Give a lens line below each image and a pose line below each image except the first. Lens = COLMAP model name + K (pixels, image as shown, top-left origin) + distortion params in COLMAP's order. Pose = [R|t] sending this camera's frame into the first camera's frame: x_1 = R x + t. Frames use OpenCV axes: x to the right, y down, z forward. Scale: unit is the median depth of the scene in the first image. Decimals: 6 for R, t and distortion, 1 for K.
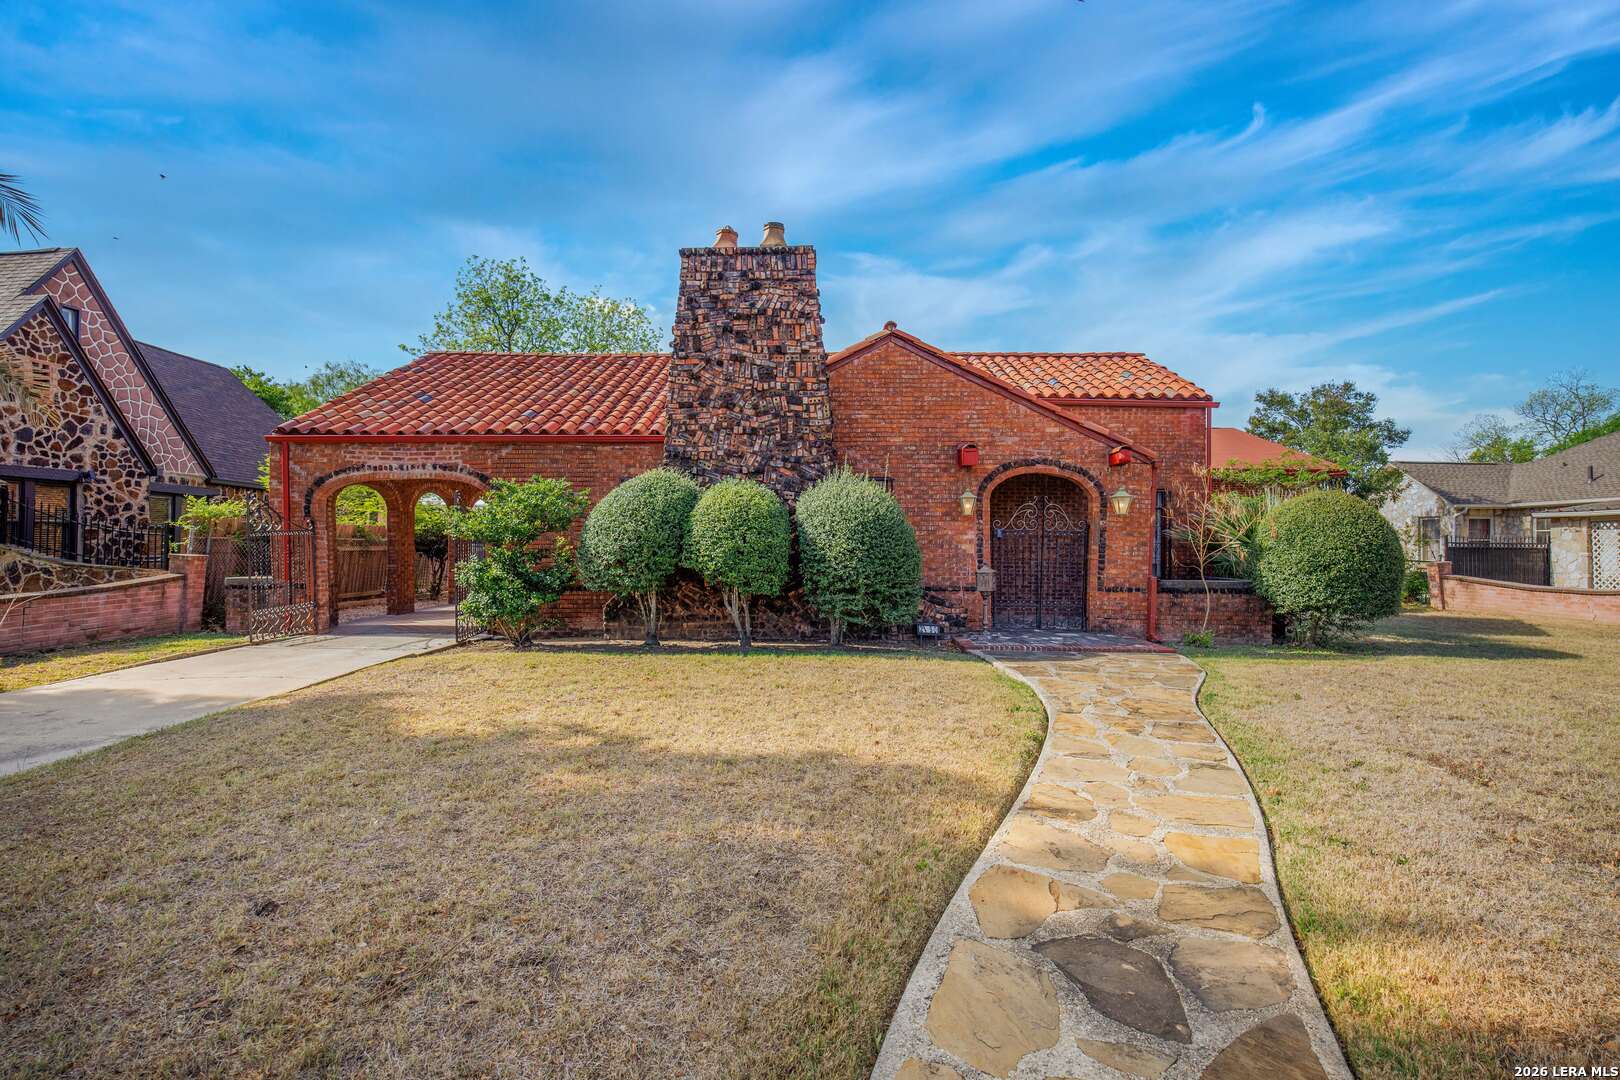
lens RADIAL K [[754.1, 0, 805.7], [0, 754.1, 541.7], [0, 0, 1]] dist [-0.000736, -0.000737]
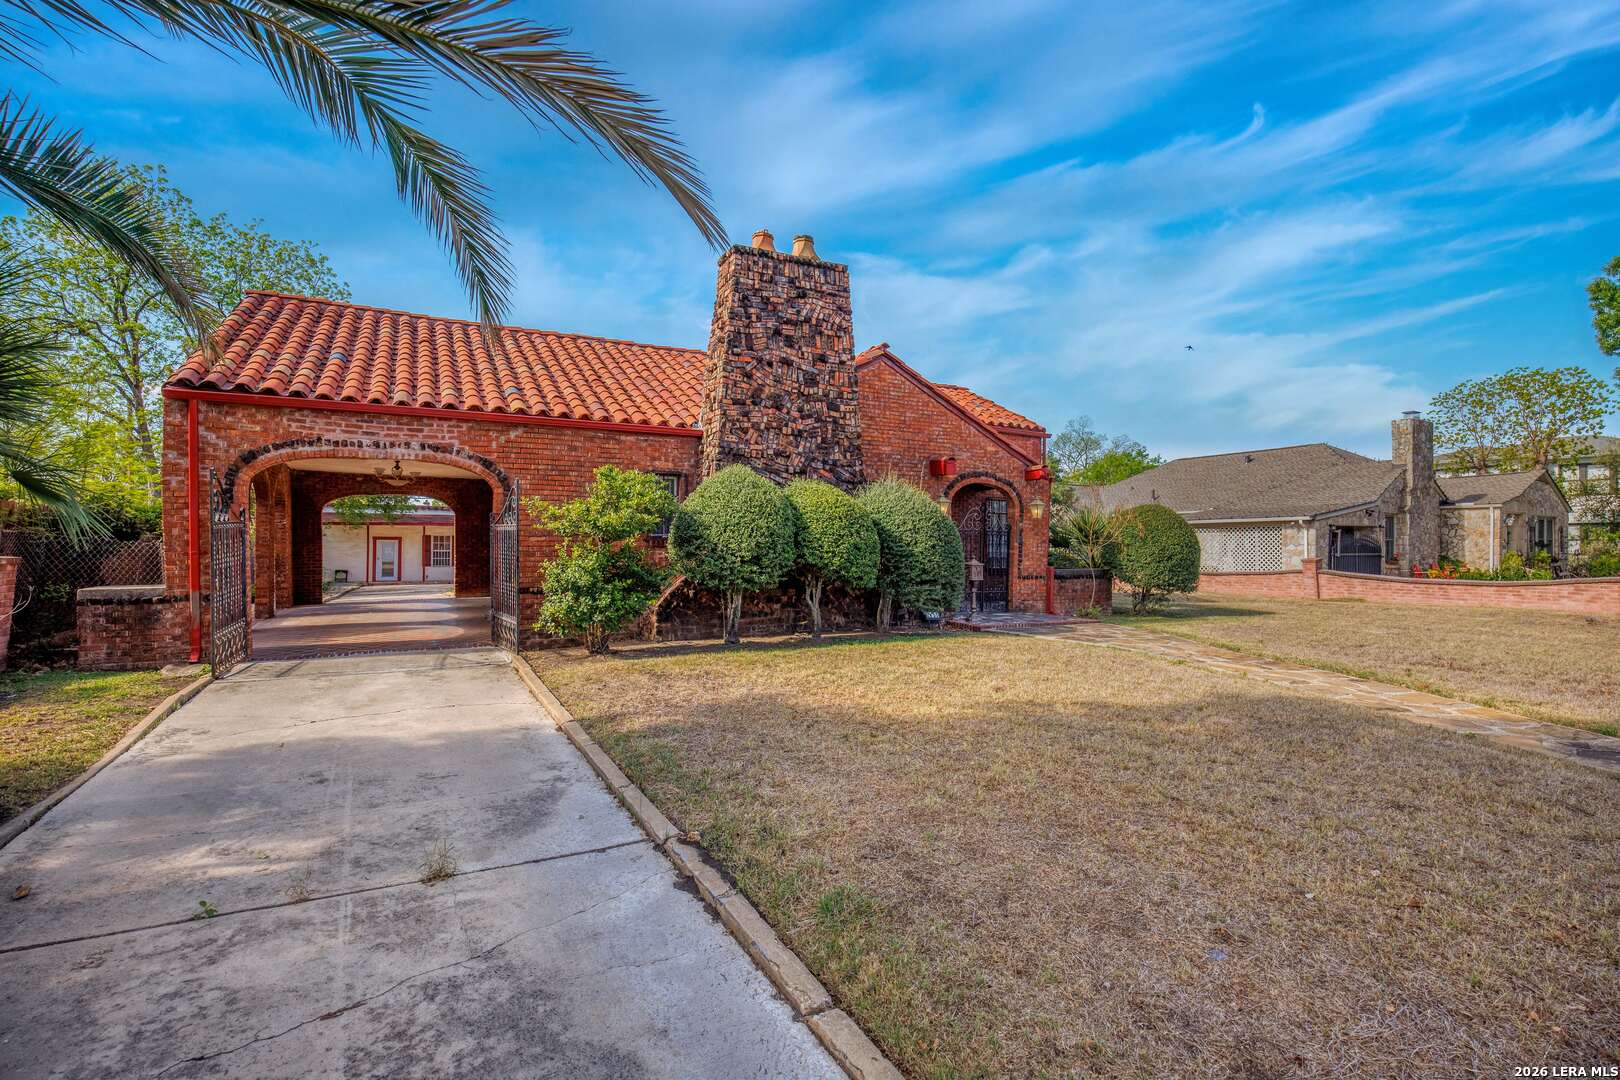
lens RADIAL K [[754.1, 0, 807.6], [0, 754.1, 544.0], [0, 0, 1]] dist [-0.000736, -0.000737]
pose [[0.870056, -0.000229, 0.492953, -0.573150], [-0.001124, 0.999996, 0.002449, 0.004465], [-0.492952, -0.002685, 0.870053, 0.084511]]
